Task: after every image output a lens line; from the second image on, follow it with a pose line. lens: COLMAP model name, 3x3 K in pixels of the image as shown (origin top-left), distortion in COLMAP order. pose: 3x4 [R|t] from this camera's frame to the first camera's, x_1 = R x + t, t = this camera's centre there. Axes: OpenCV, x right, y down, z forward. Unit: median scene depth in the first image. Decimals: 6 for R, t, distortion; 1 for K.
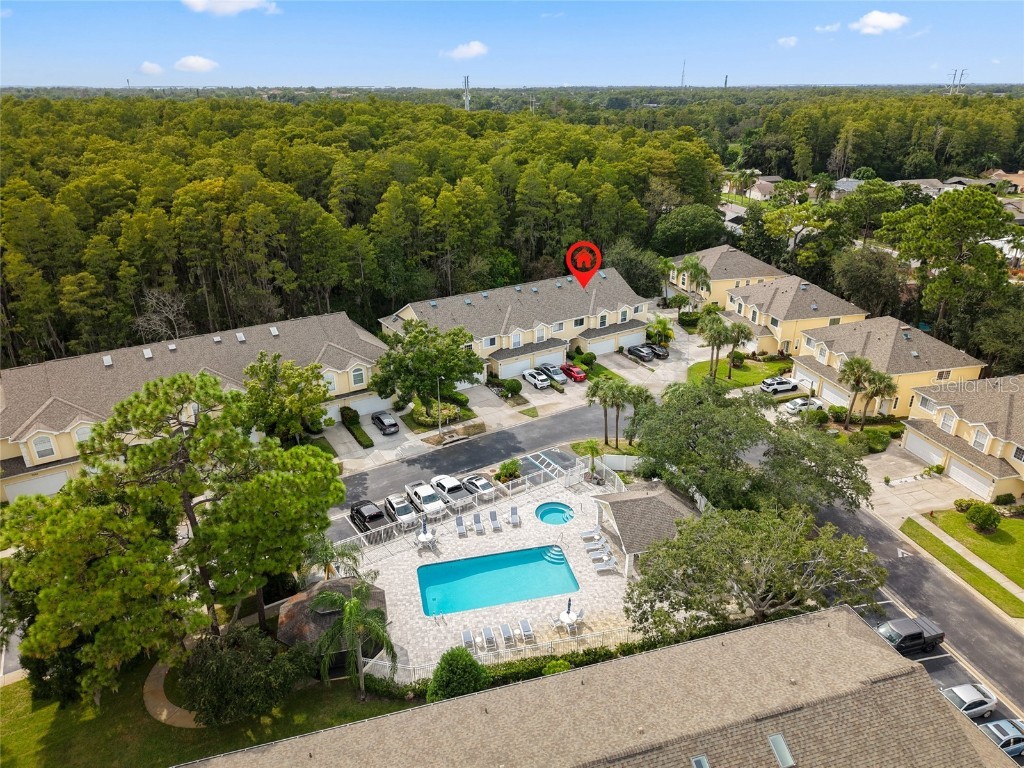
lens RADIAL K [[703.4, 0, 512.0], [0, 703.4, 384.0], [0, 0, 1]] dist [0.008851, -0.000233]
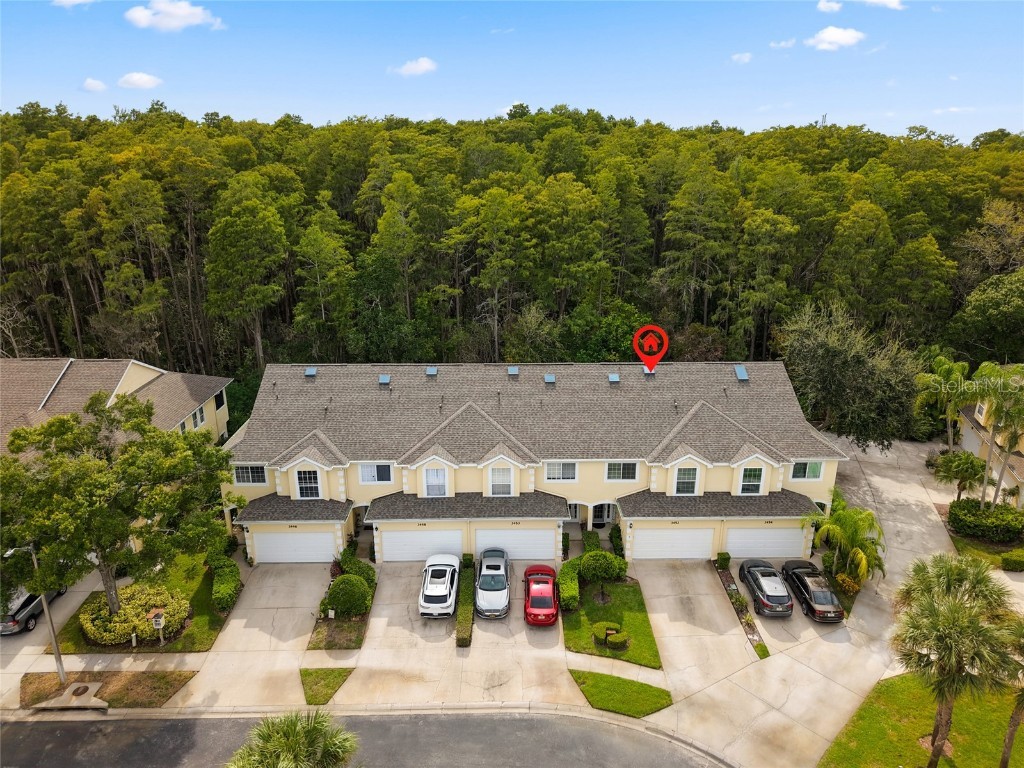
lens RADIAL K [[703.9, 0, 515.3], [0, 703.9, 356.3], [0, 0, 1]] dist [0.023499, -0.001845]
pose [[0.851687, 0.151568, -0.501653, 0.251333], [-0.214907, 0.974083, -0.070554, -0.114663], [0.477958, 0.167899, 0.862187, 0.603012]]
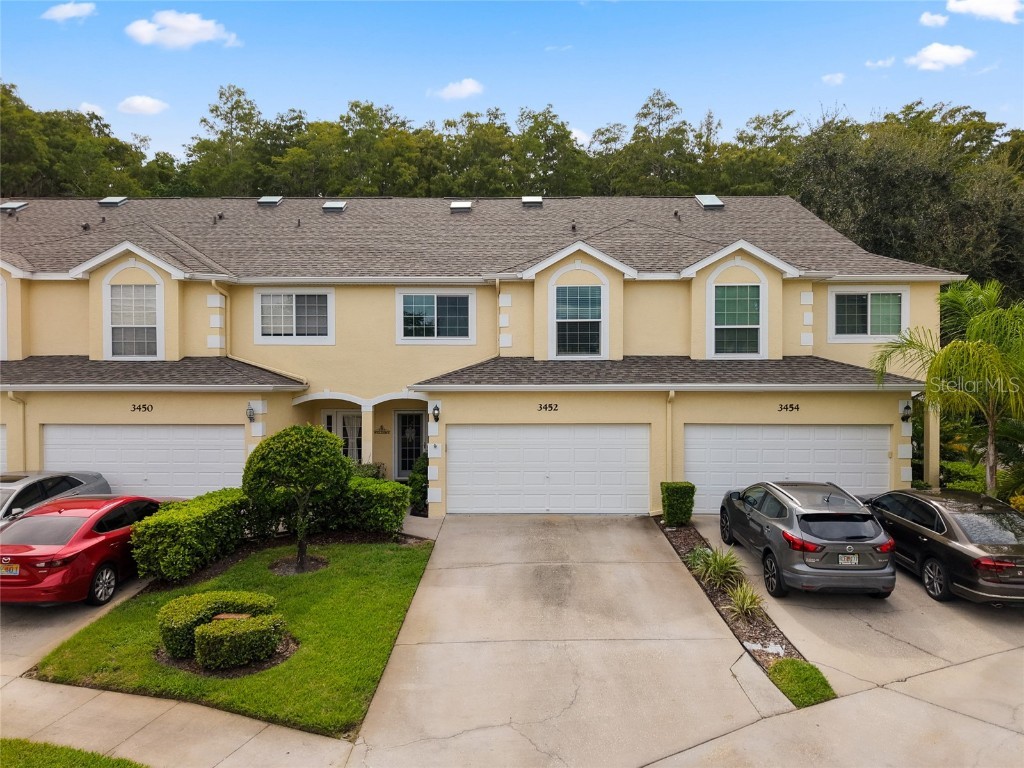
lens RADIAL K [[671.7, 0, 512.0], [0, 671.7, 384.0], [0, 0, 1]] dist [0.018095, -0.002012]
pose [[0.831348, 0.000866, -0.555752, 0.216629], [-0.217165, 0.920999, -0.323421, -0.018922], [0.511567, 0.389565, 0.765858, 0.904629]]
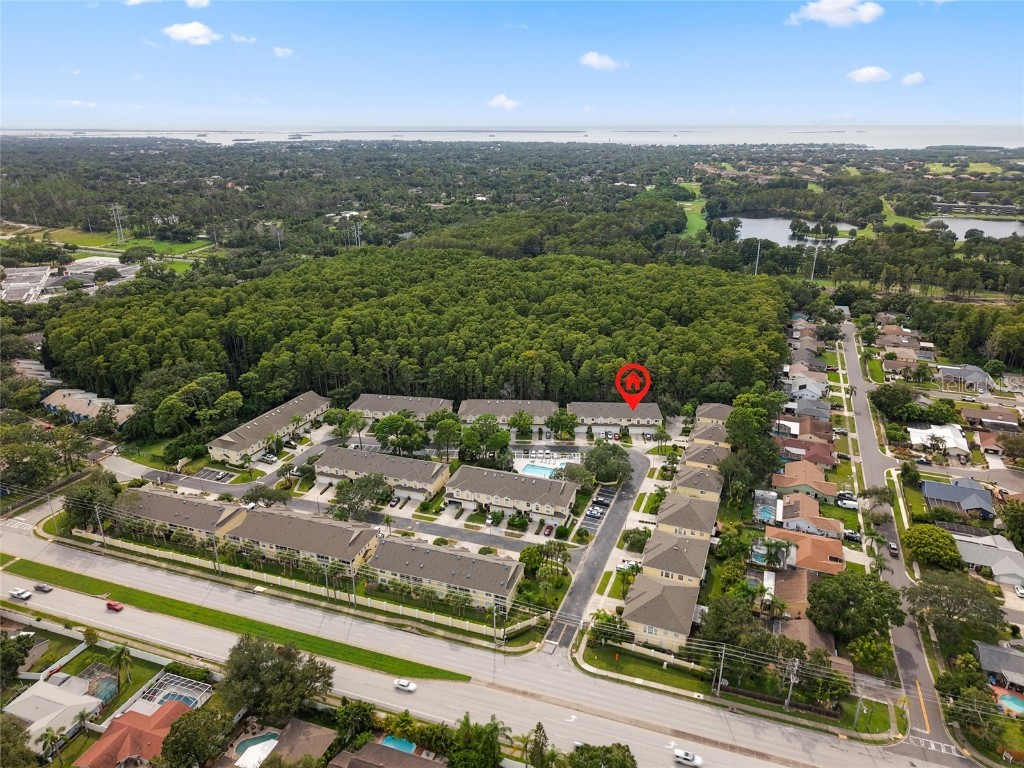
lens RADIAL K [[671.7, 0, 512.0], [0, 671.7, 384.0], [0, 0, 1]] dist [0.018095, -0.002012]
pose [[0.806919, 0.207118, -0.553159, 1.225564], [-0.234056, 0.971963, 0.022501, -0.186946], [0.542310, 0.111314, 0.832772, -1.593385]]
